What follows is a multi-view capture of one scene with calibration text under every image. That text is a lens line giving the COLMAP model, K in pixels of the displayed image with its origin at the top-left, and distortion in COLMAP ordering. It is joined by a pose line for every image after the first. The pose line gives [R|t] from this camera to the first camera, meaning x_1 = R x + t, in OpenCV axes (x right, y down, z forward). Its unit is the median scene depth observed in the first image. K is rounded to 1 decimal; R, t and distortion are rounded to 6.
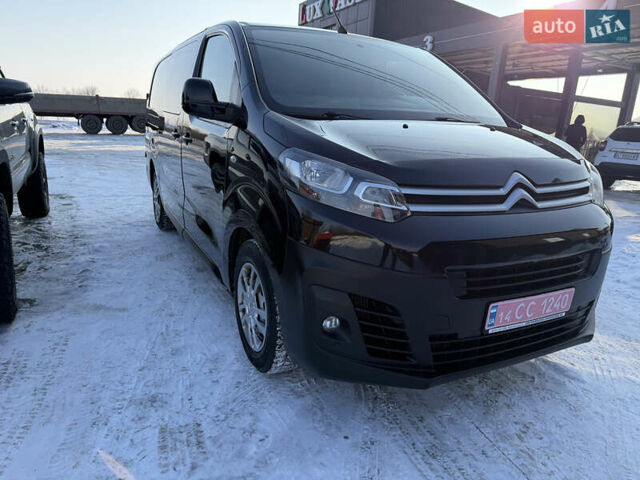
lens RADIAL K [[451.8, 0, 319.1], [0, 451.8, 229.2], [0, 0, 1]] dist [0.081767, -0.104314]
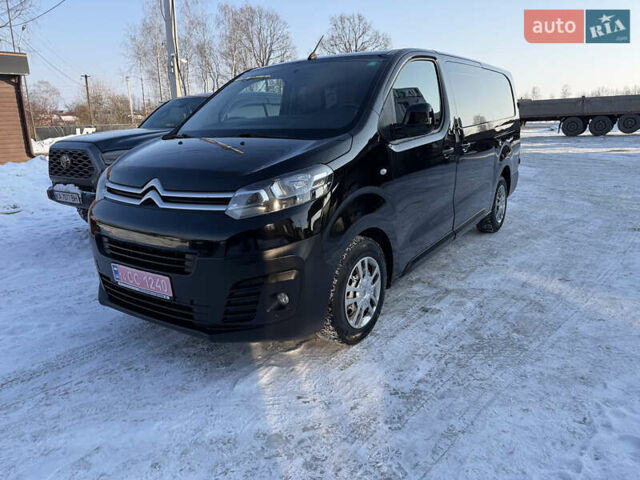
lens RADIAL K [[451.8, 0, 319.1], [0, 451.8, 229.2], [0, 0, 1]] dist [0.081767, -0.104314]
pose [[0.480491, 0.152828, -0.863581, 1.795552], [-0.155036, 0.983993, 0.087876, -0.166904], [0.863187, 0.091663, 0.496493, 0.749479]]
